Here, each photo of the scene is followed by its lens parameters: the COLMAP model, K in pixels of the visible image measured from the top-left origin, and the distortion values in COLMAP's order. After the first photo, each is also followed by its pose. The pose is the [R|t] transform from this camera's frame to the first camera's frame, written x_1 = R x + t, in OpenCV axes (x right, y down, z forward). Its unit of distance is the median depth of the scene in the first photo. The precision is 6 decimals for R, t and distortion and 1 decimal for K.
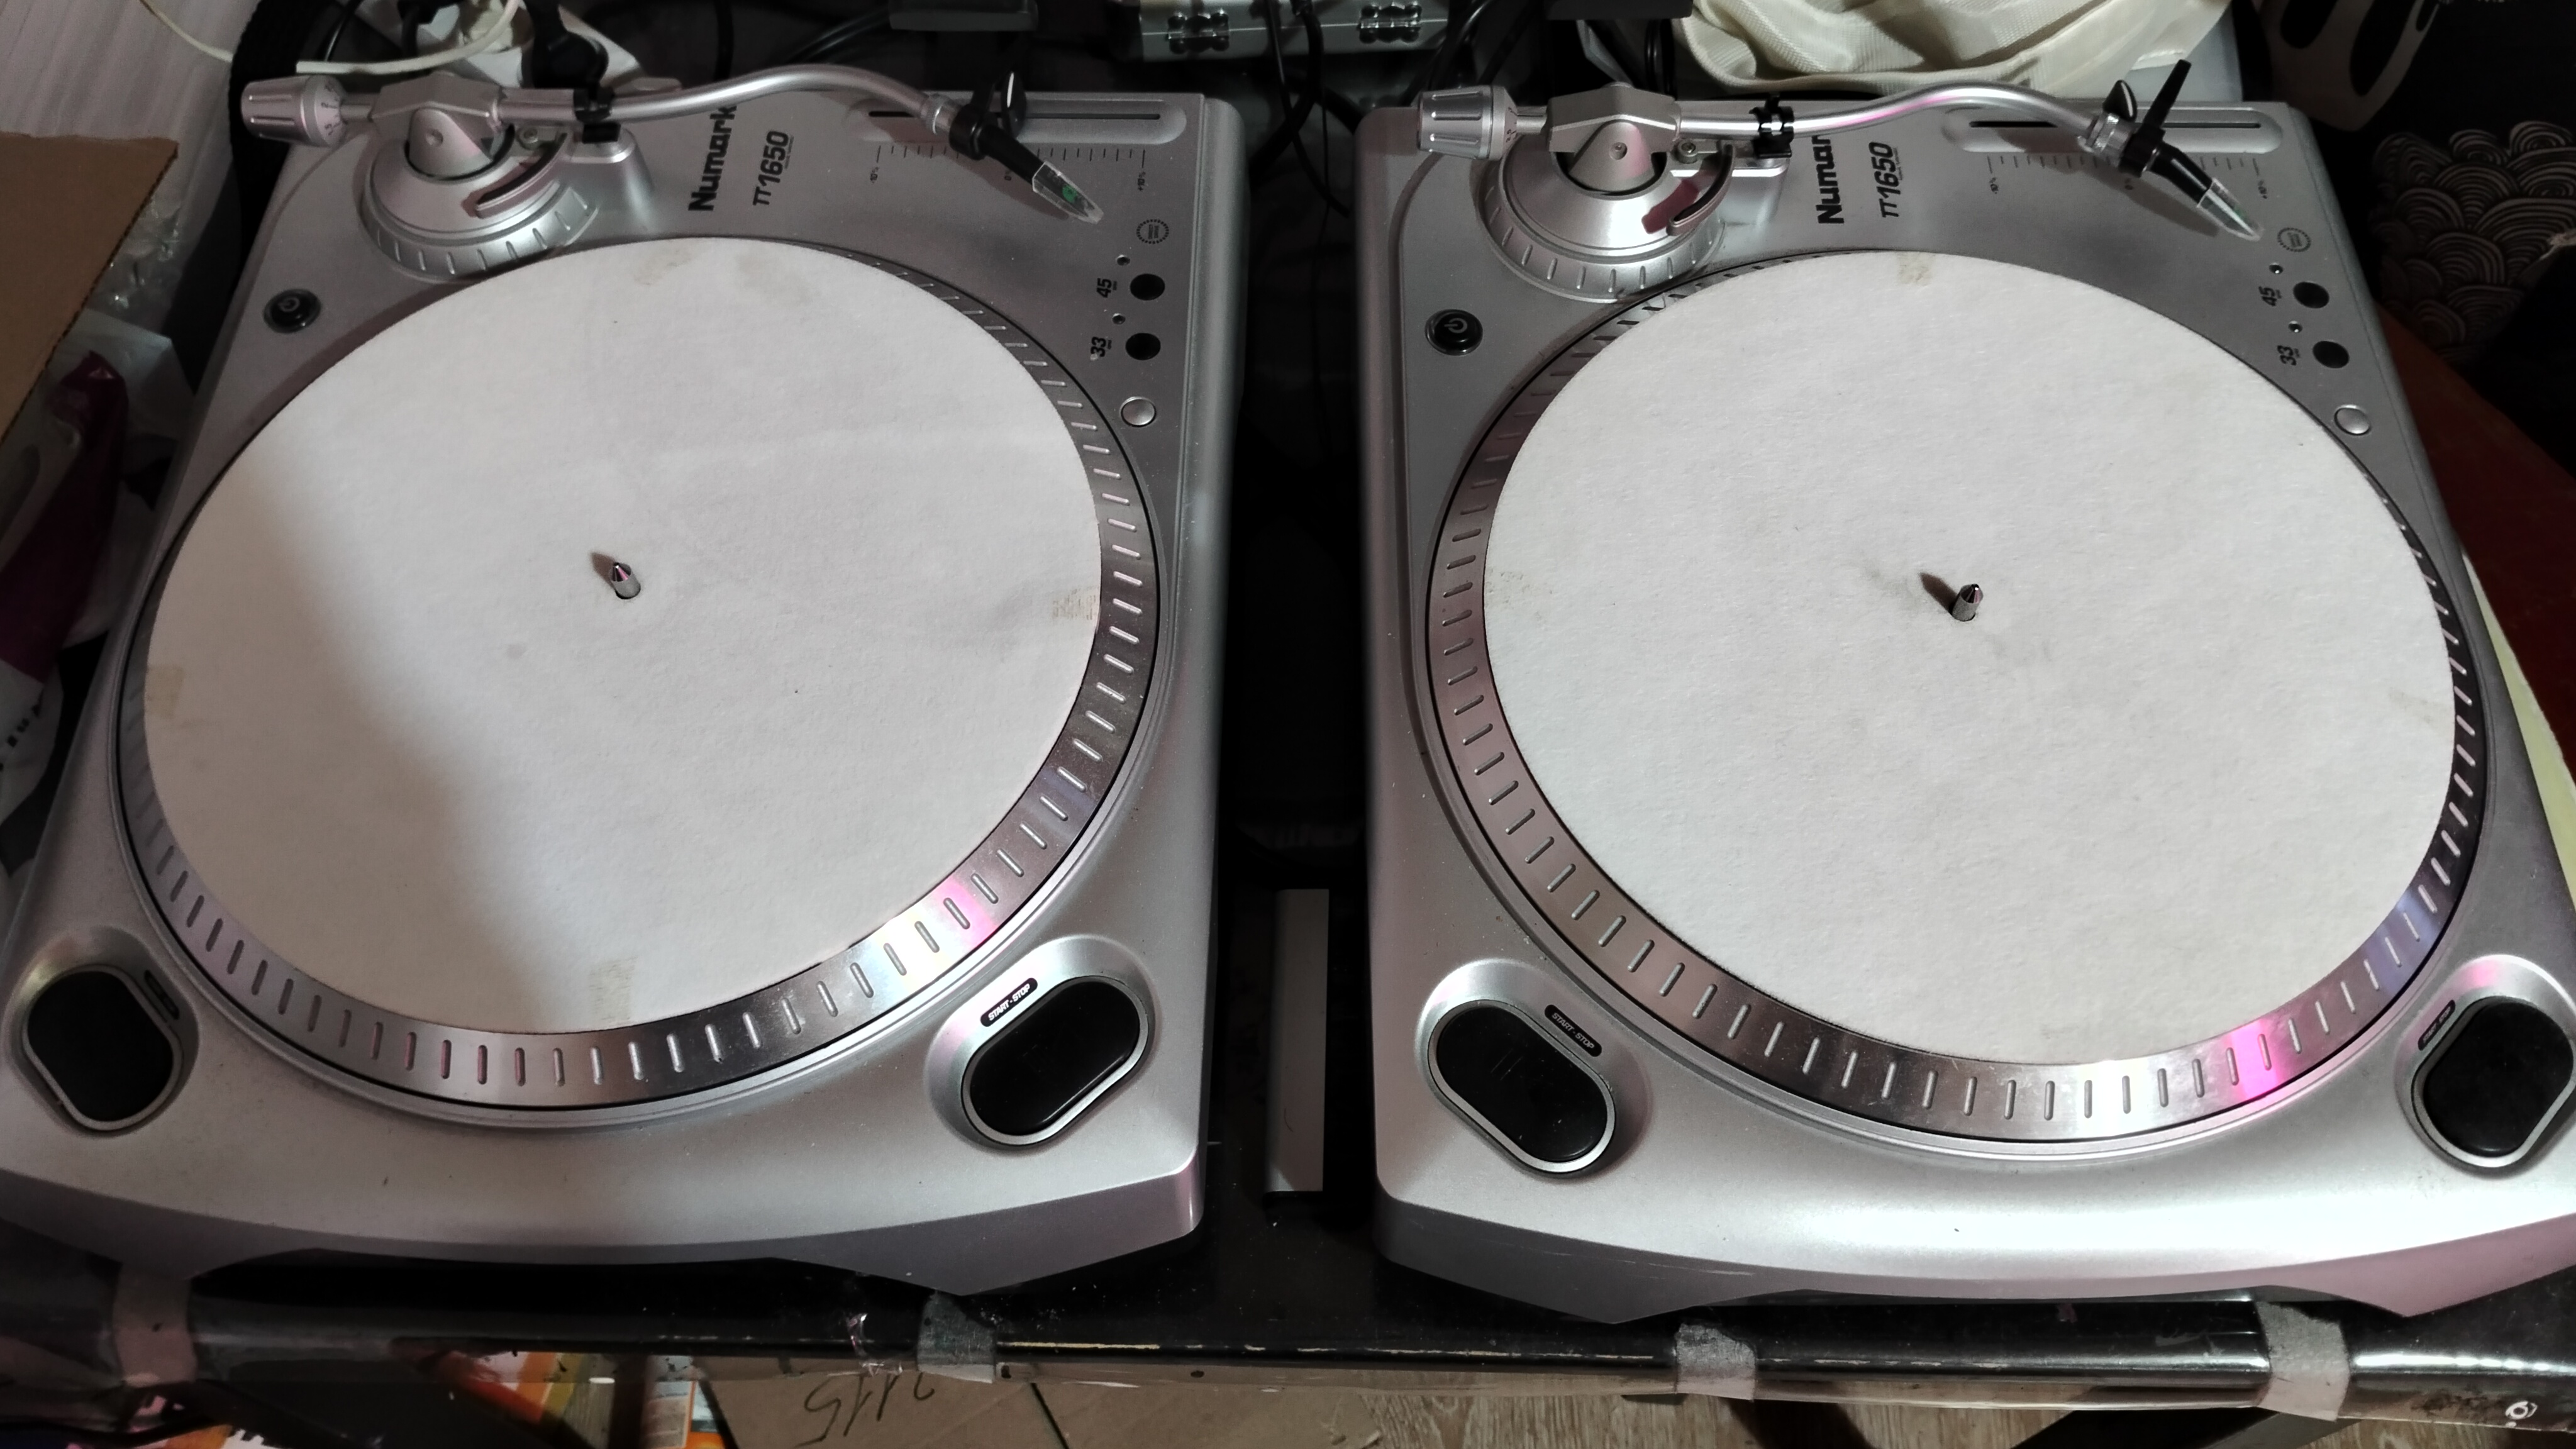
lens RADIAL K [[1917.5, 0, 1394.3], [0, 1917.5, 723.0], [0, 0, 1]] dist [0.162363, -0.268420]
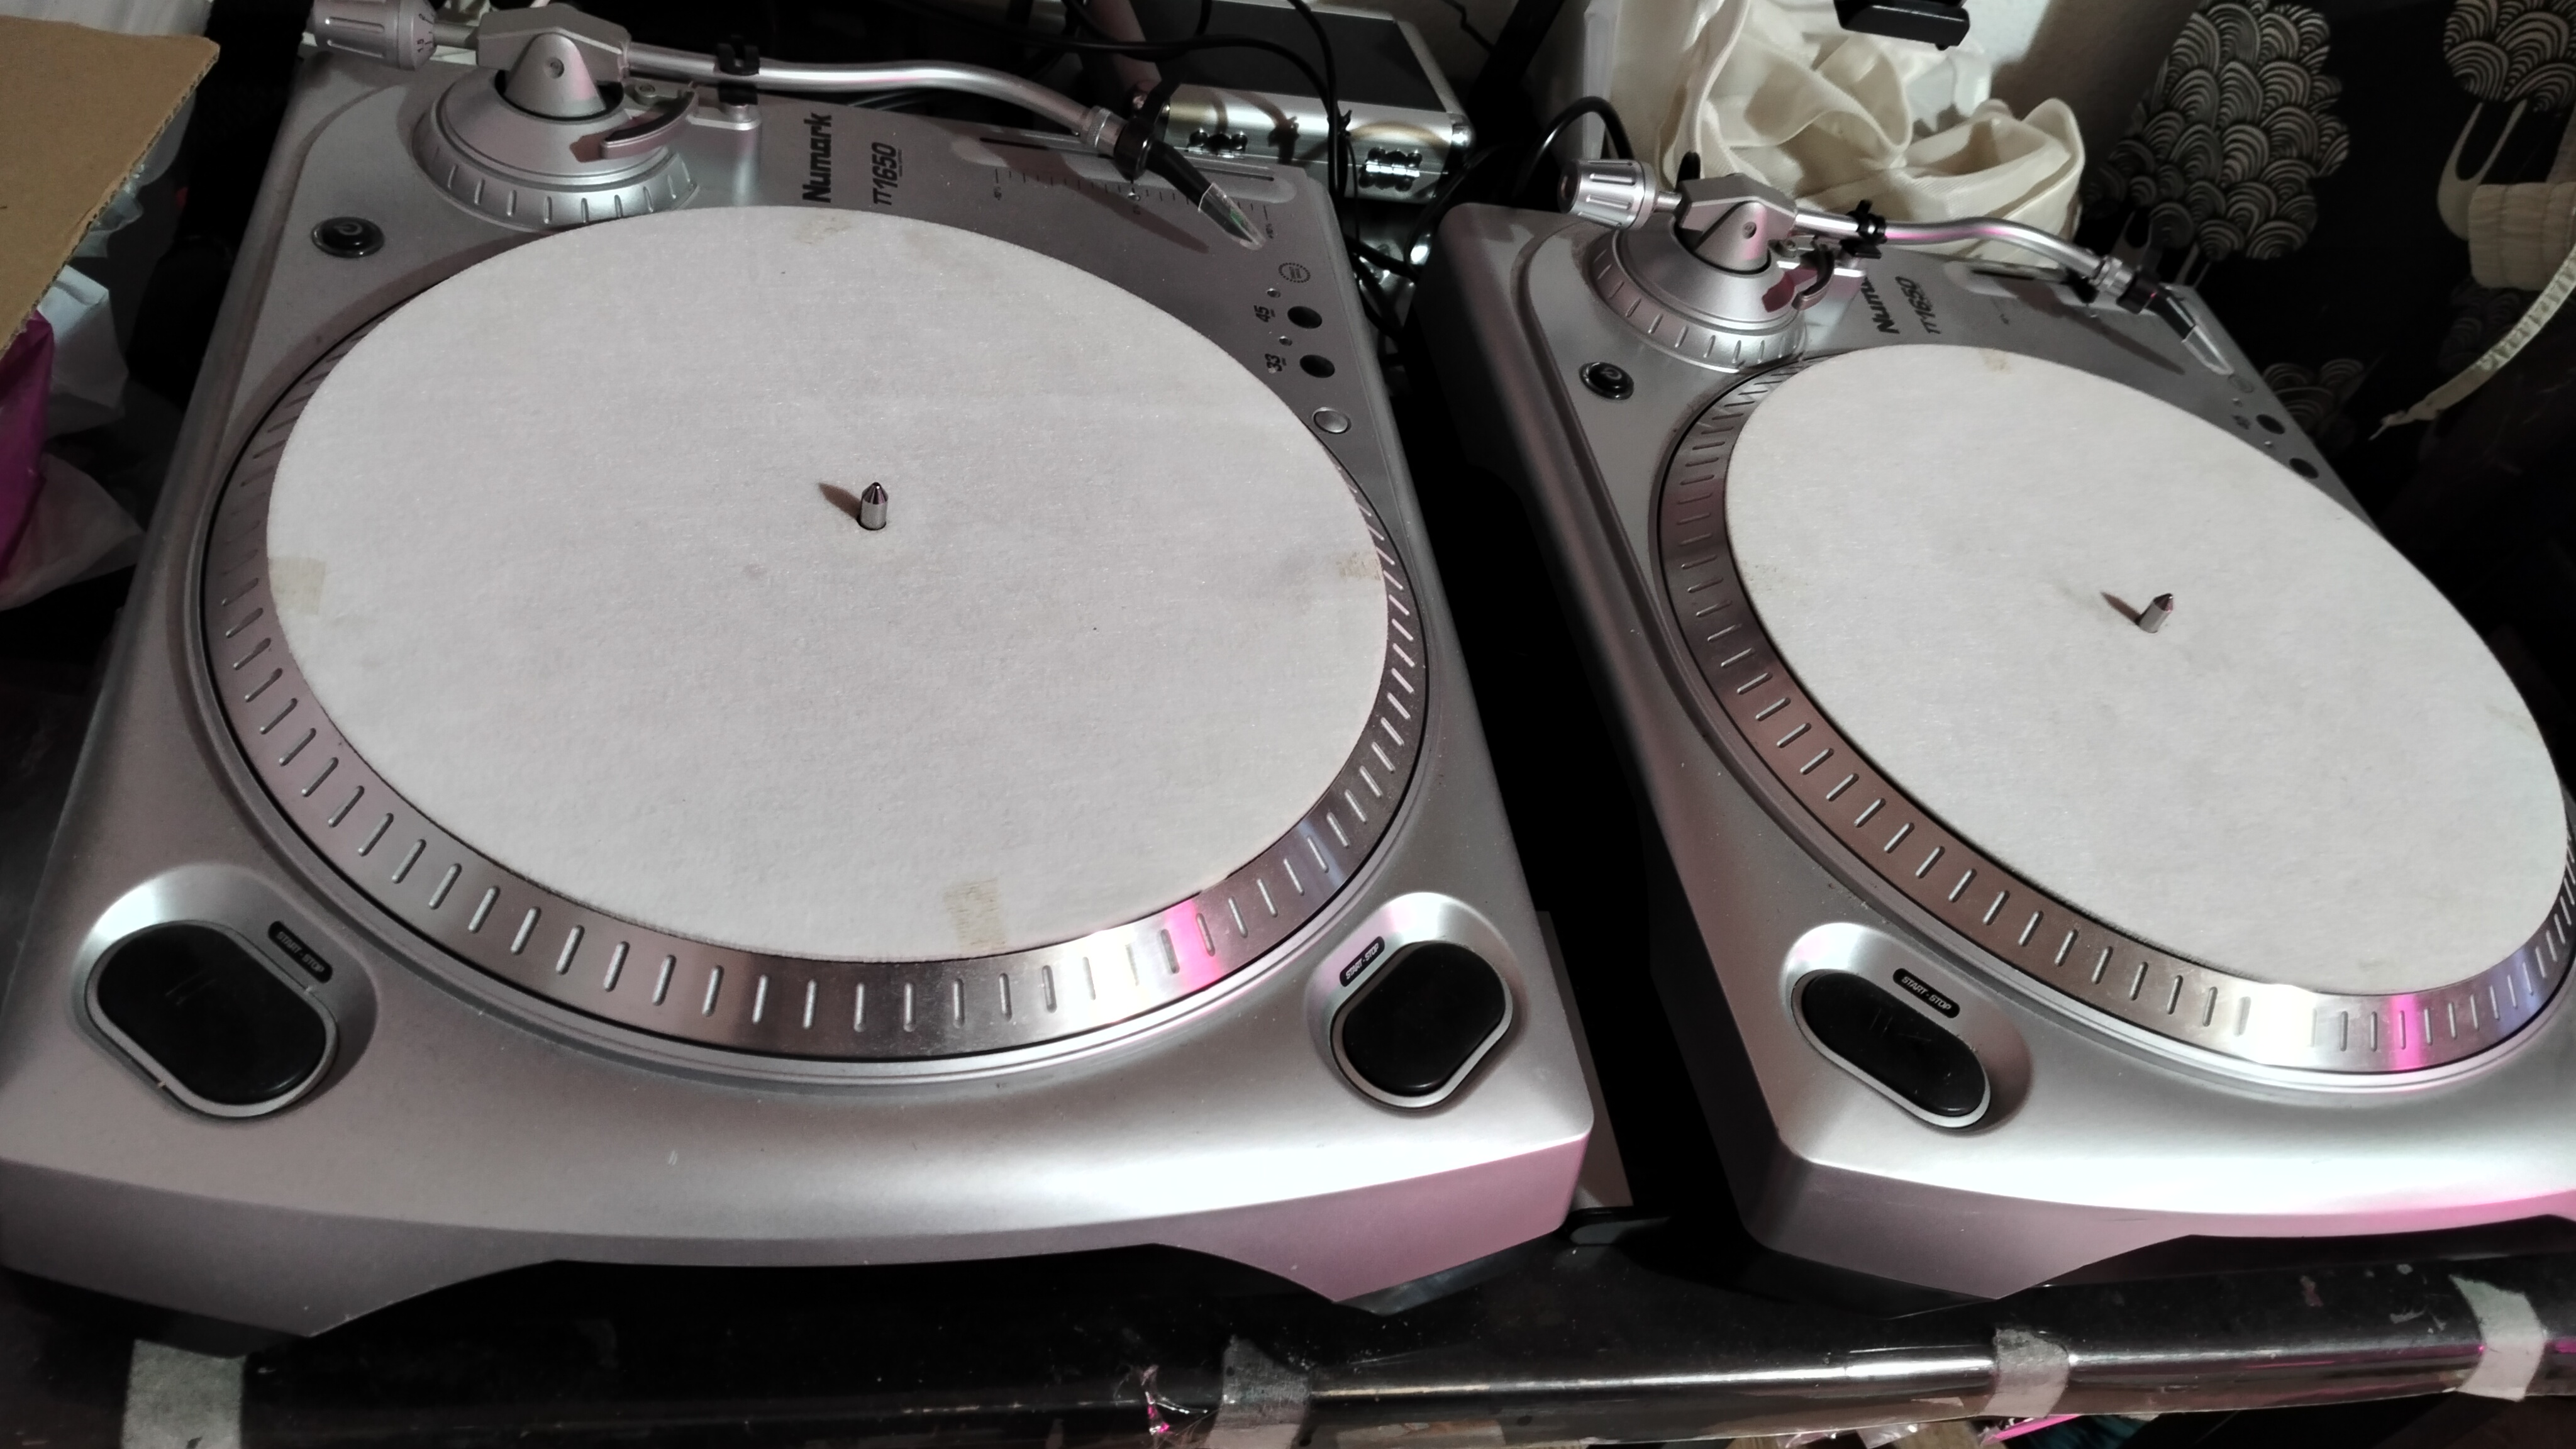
lens RADIAL K [[1917.5, 0, 1394.3], [0, 1917.5, 723.0], [0, 0, 1]] dist [0.162363, -0.268420]
pose [[0.953918, 0.033064, 0.298240, -0.376128], [0.032272, 0.976841, -0.211520, 0.186753], [-0.298326, 0.211397, 0.930759, 0.123960]]
